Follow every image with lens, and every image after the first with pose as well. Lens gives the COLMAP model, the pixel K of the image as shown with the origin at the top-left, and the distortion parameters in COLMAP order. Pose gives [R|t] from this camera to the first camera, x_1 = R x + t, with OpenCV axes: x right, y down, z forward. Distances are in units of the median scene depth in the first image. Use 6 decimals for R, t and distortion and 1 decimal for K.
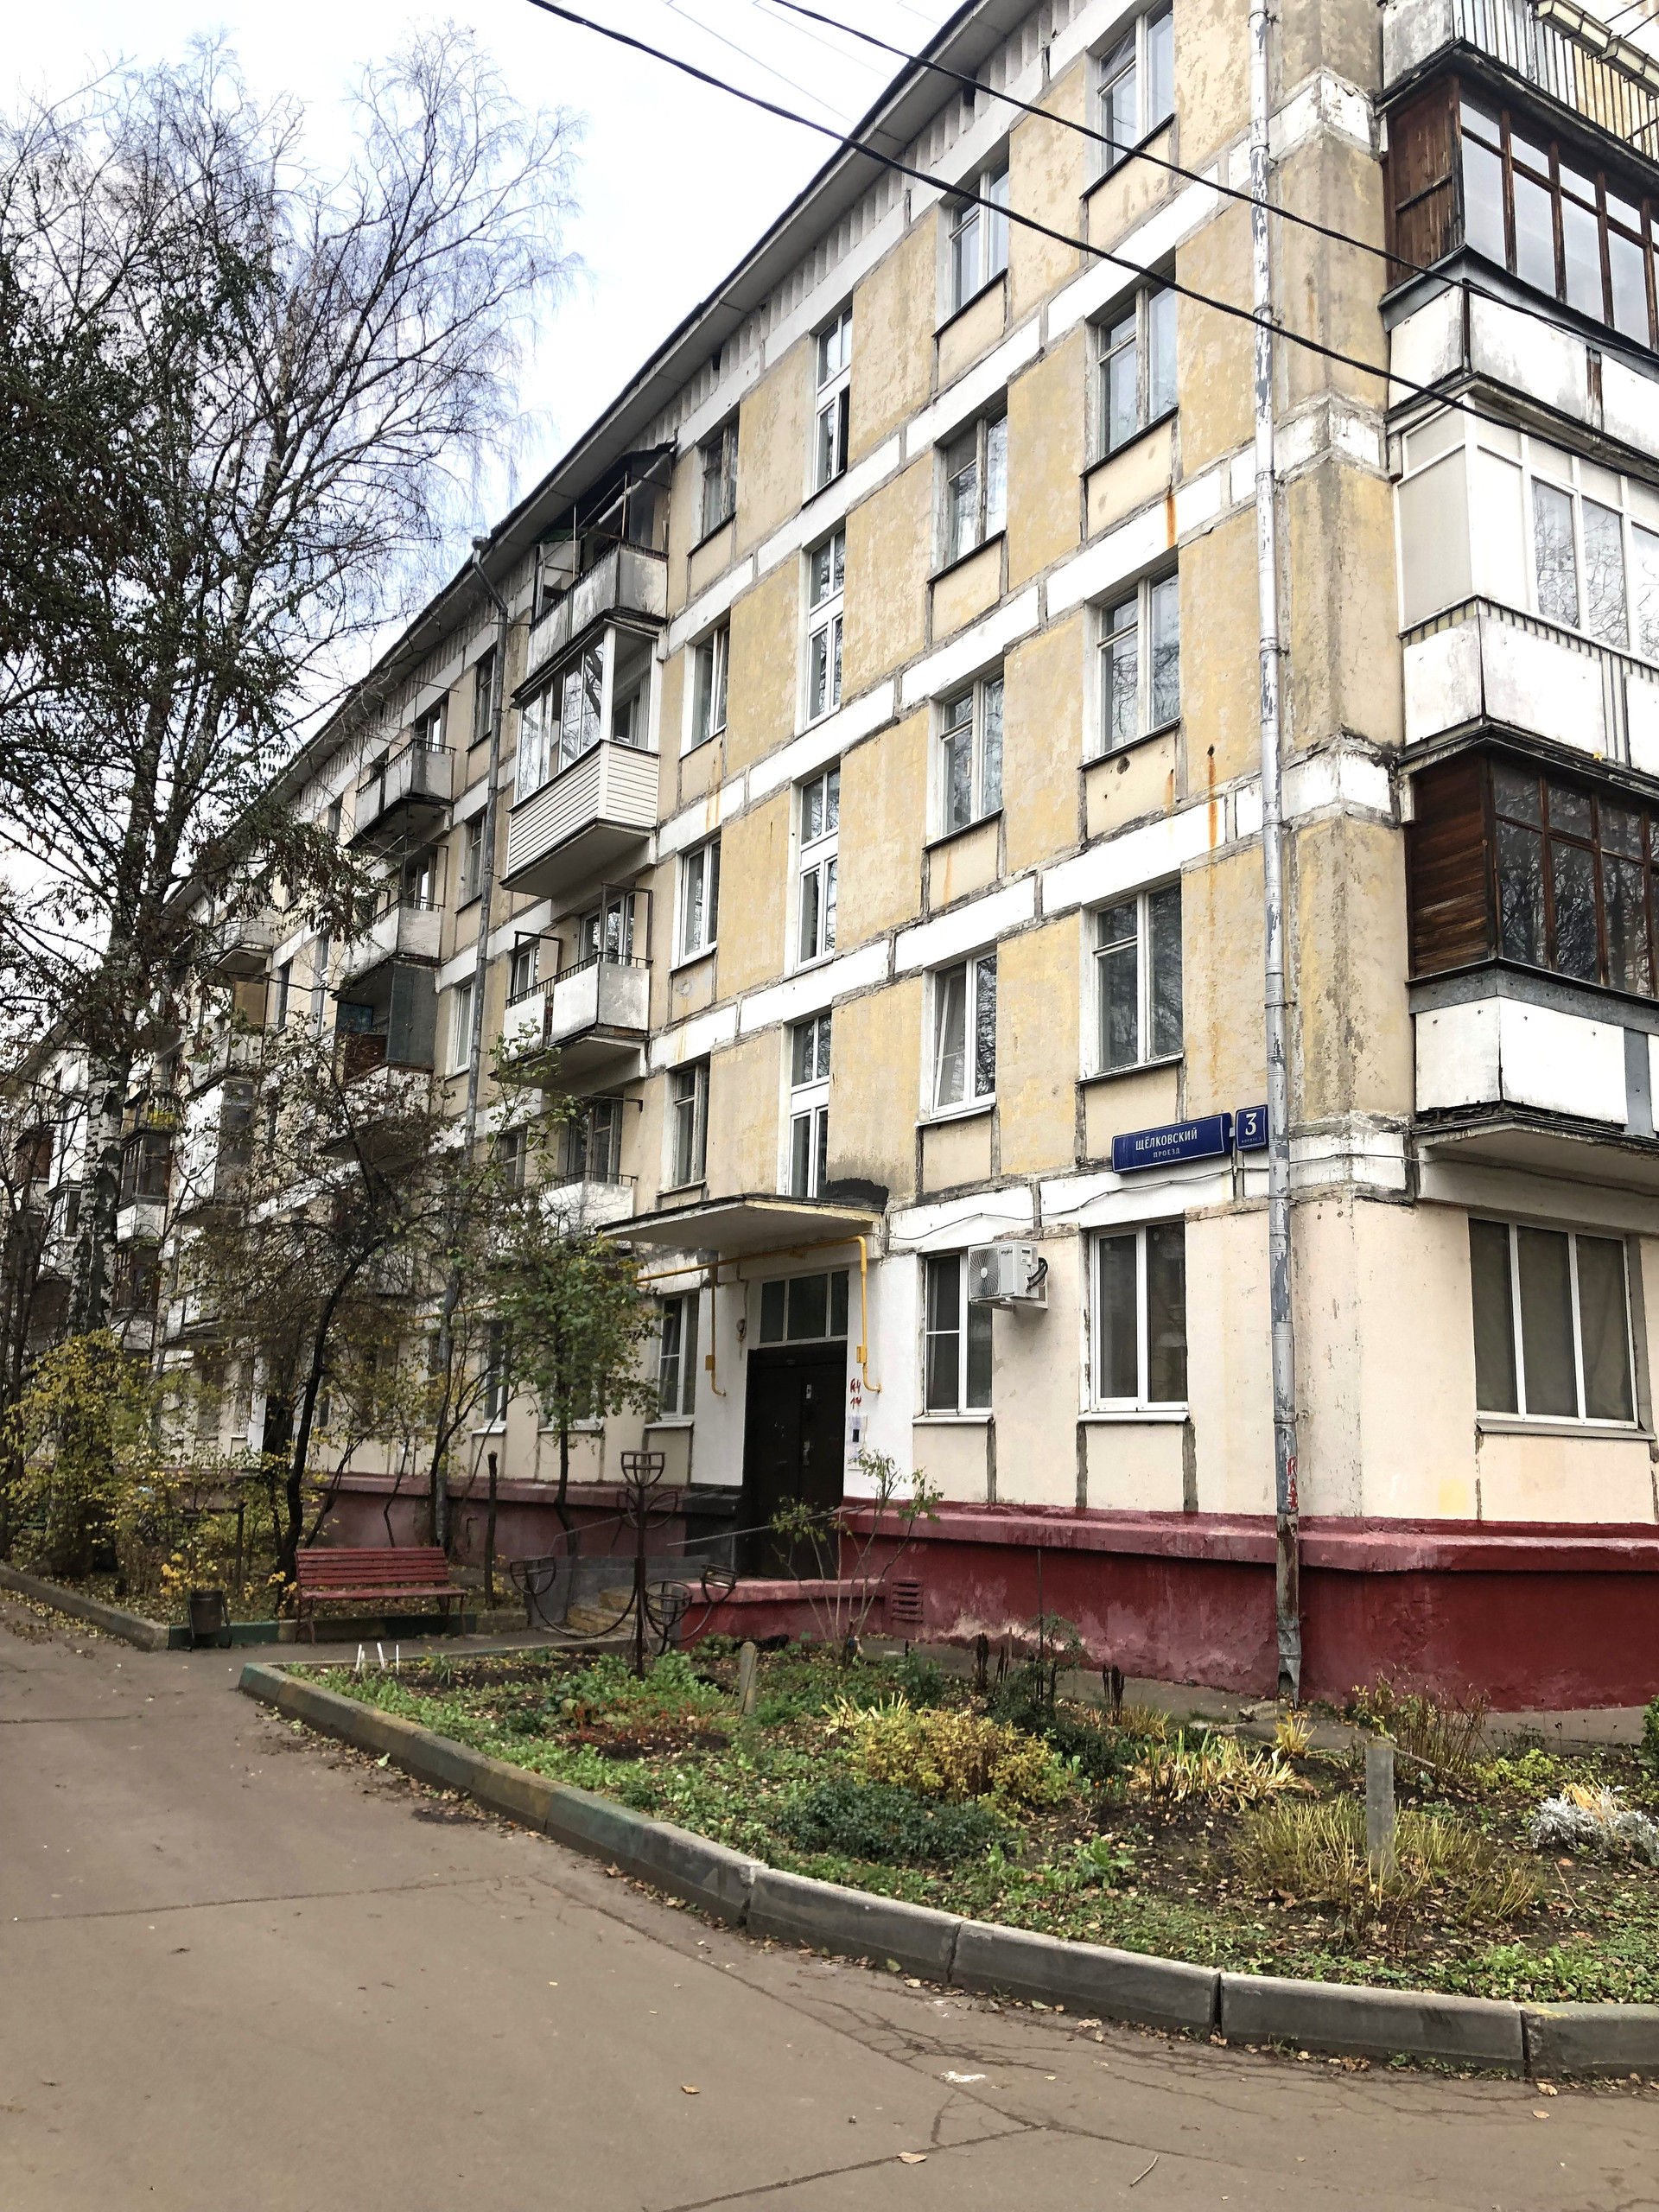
lens RADIAL K [[1816.9, 0, 829.5], [0, 1816.9, 1106.0], [0, 0, 1]] dist [-0.007926, 0.000082]
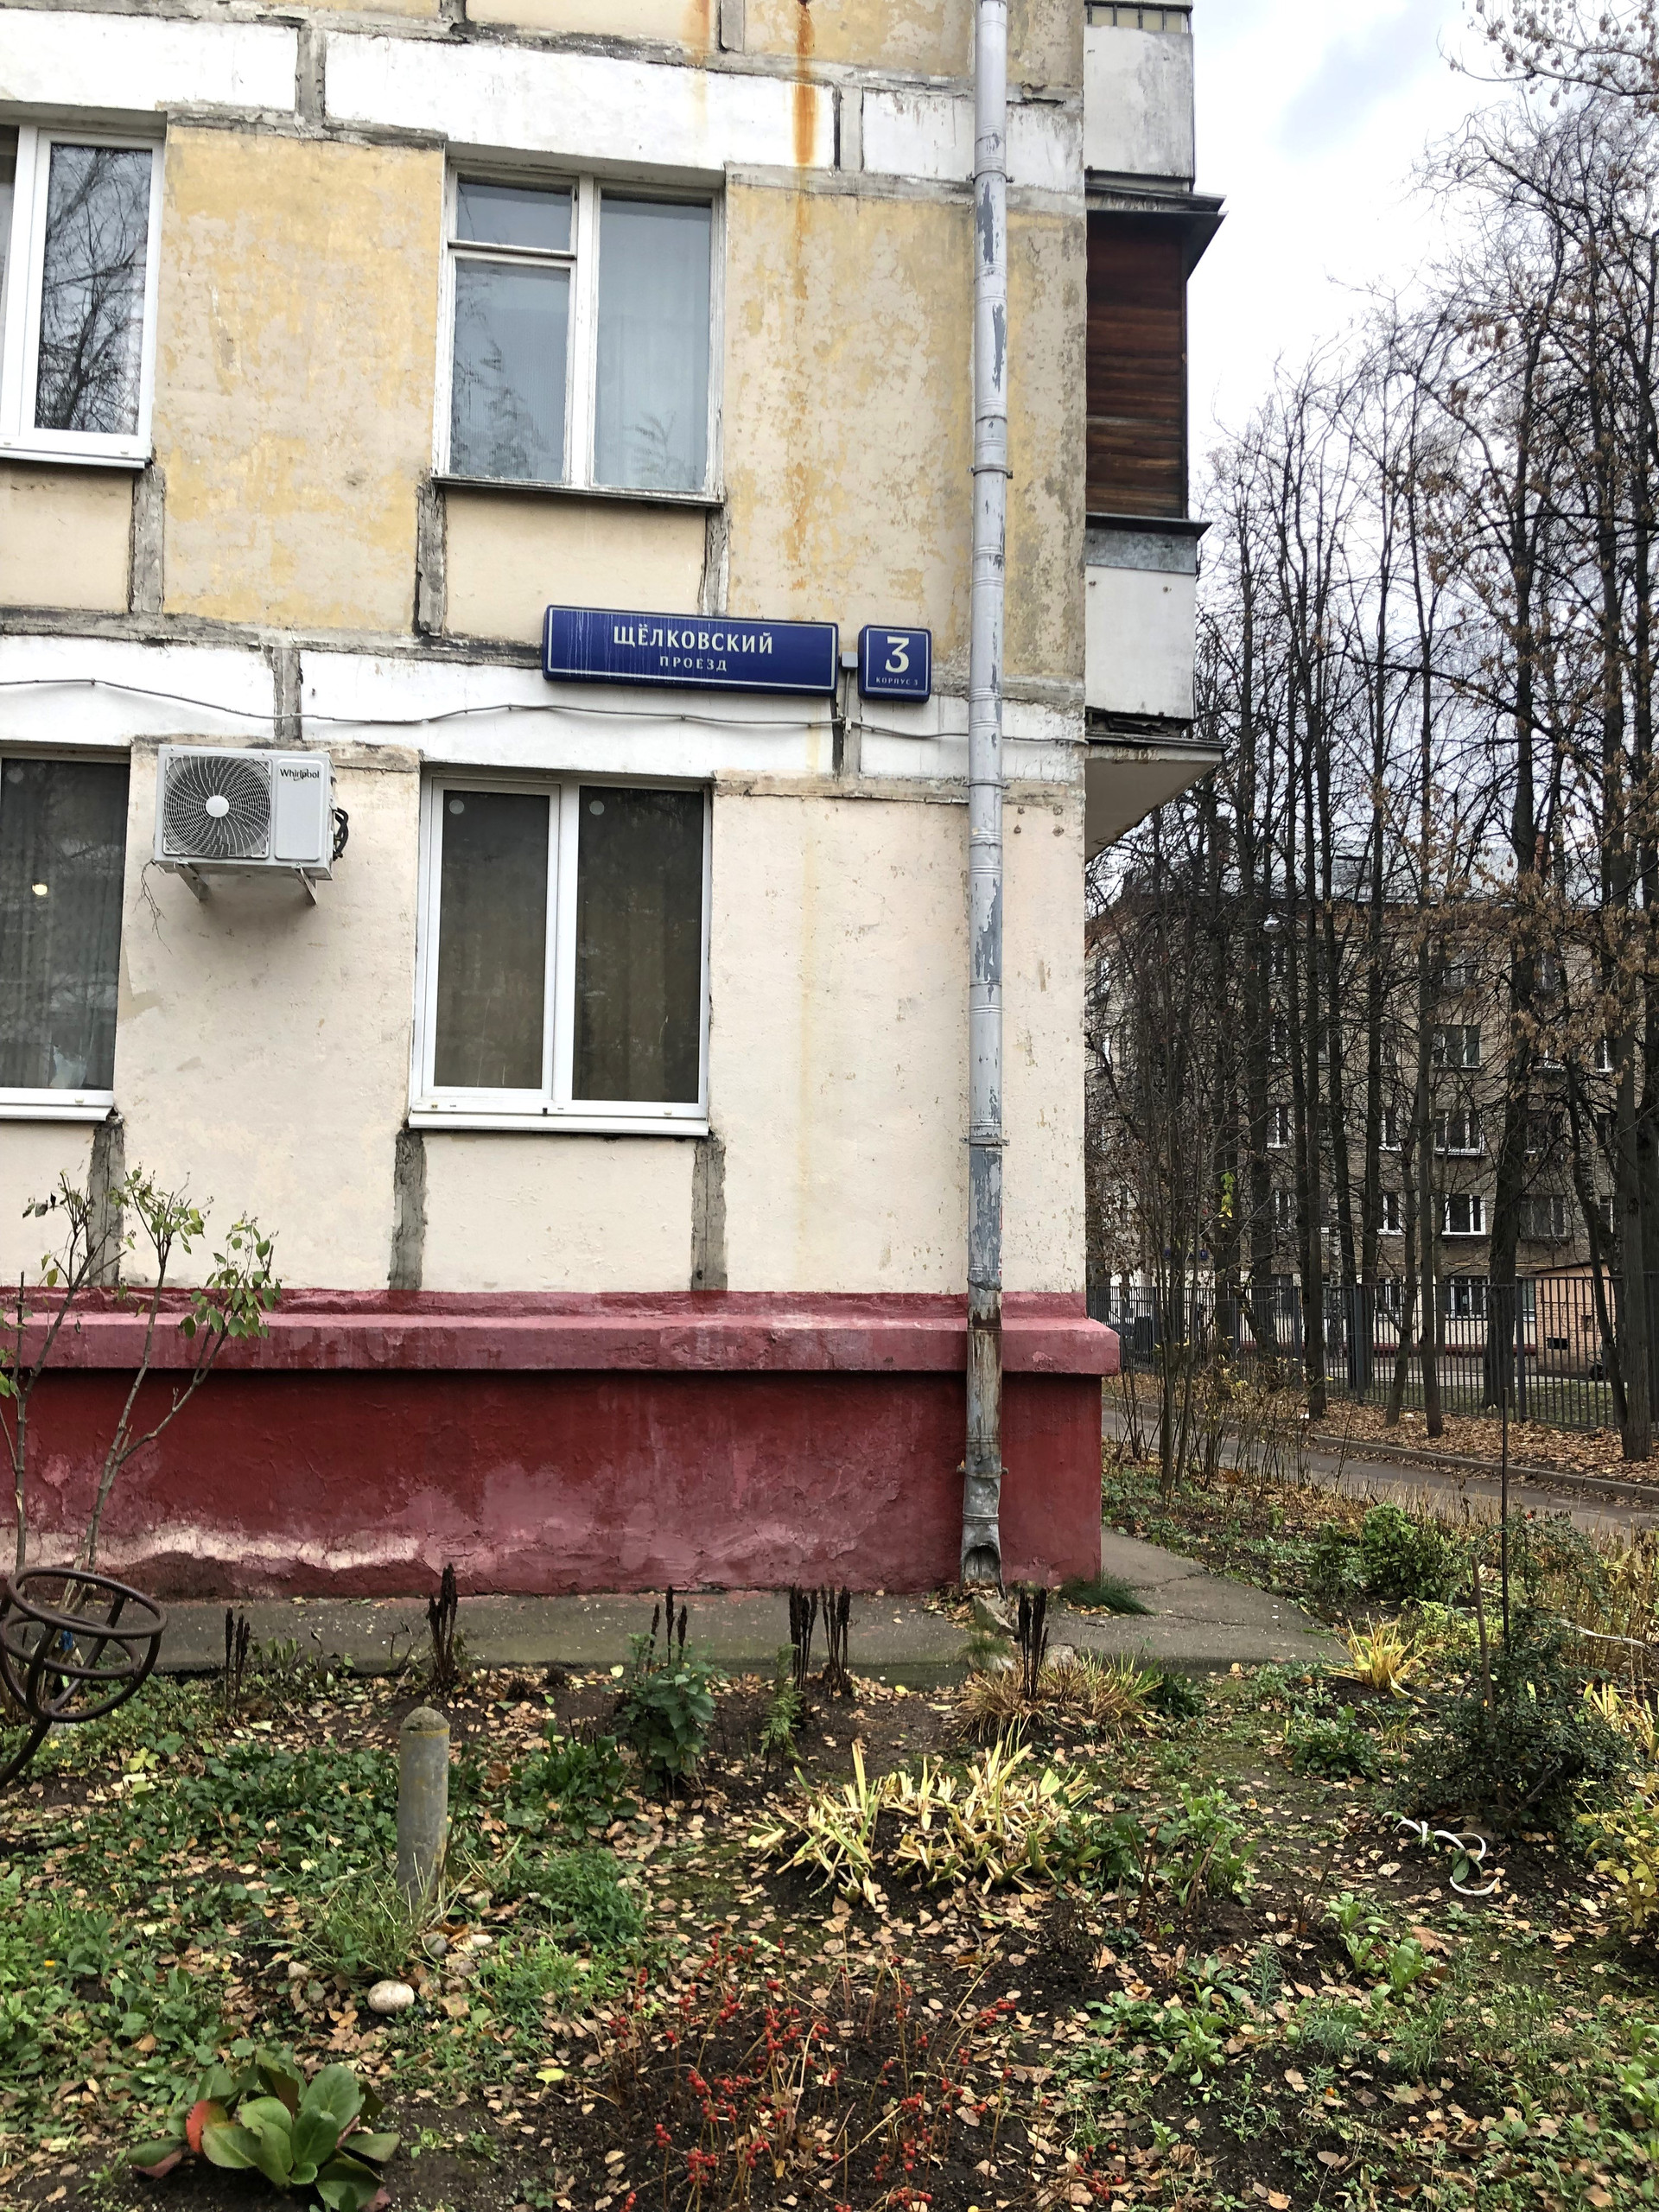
lens RADIAL K [[1815.6, 0, 864.3], [0, 1815.6, 1109.5], [0, 0, 1]] dist [0.003225, -0.012508]
pose [[0.393820, 0.051079, 0.917767, -0.285983], [-0.182300, 0.982962, 0.023519, 0.131796], [-0.900929, -0.176572, 0.396422, 0.673718]]
